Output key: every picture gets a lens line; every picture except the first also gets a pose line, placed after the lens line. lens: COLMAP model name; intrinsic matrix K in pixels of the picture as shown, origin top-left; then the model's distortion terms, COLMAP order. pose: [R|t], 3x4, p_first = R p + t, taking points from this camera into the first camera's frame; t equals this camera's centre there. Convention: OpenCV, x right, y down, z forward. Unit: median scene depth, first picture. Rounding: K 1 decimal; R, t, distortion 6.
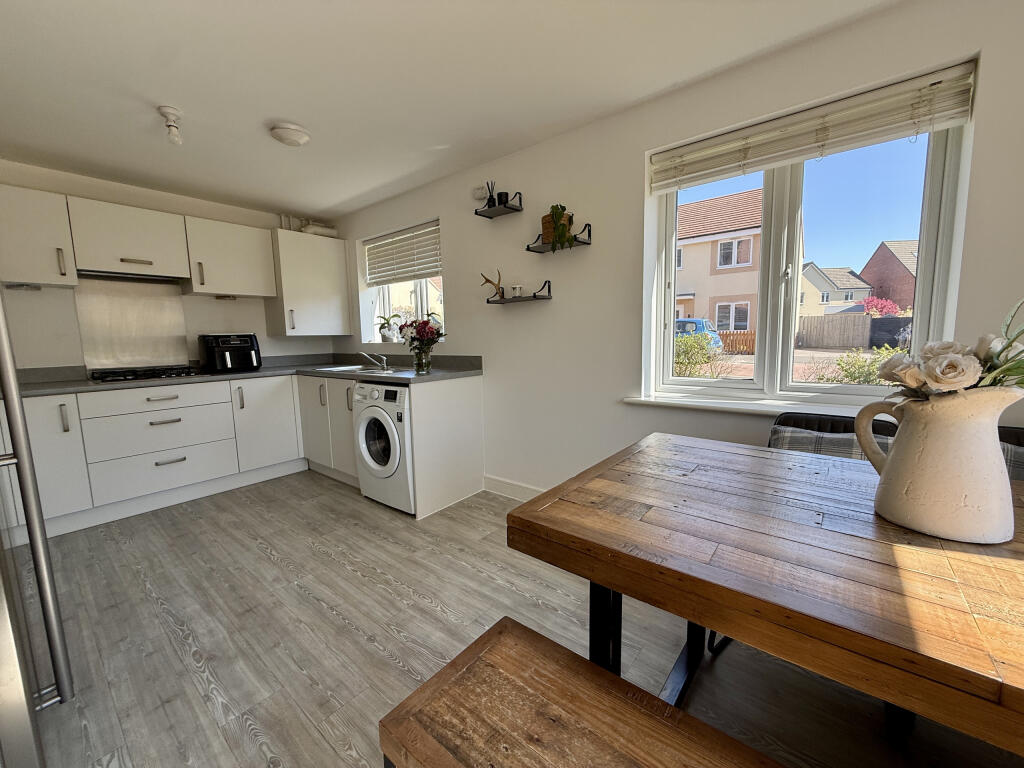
lens RADIAL K [[405.4, 0, 510.5], [0, 405.4, 385.0], [0, 0, 1]] dist [-0.000747, -0.000340]
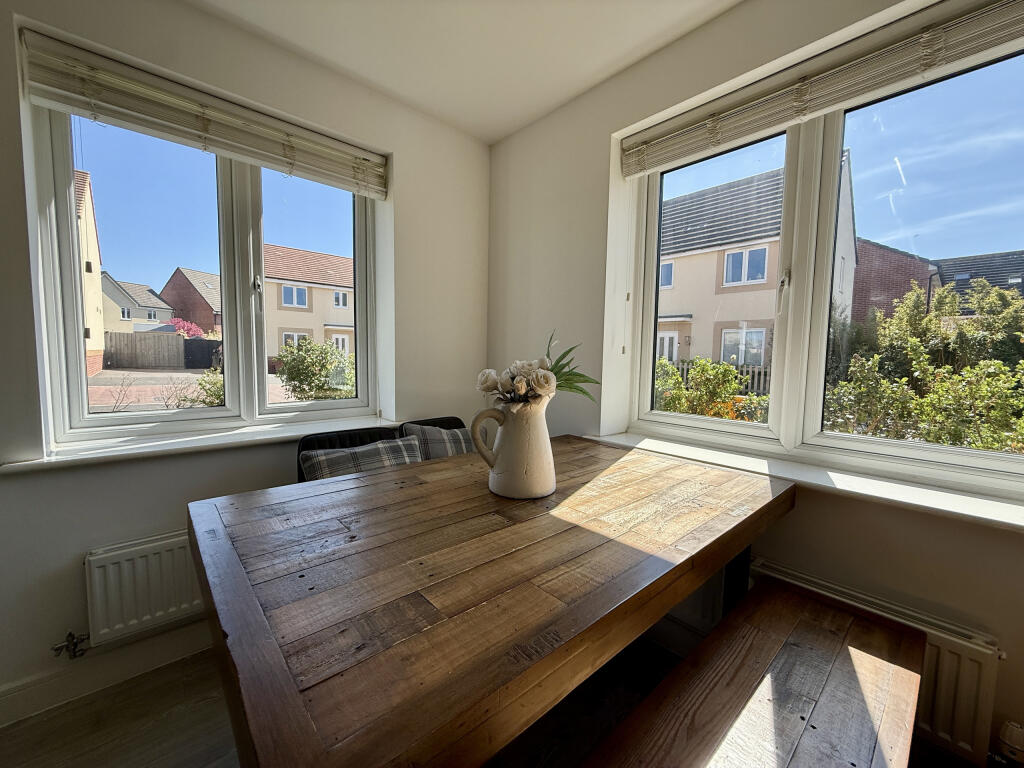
lens RADIAL K [[405.4, 0, 511.1], [0, 405.4, 386.1], [0, 0, 1]] dist [-0.000747, -0.000340]
pose [[0.156916, -0.052197, 0.986232, -0.130724], [0.097155, 0.994575, 0.037181, -0.028425], [-0.982822, 0.089983, 0.161136, 0.306864]]
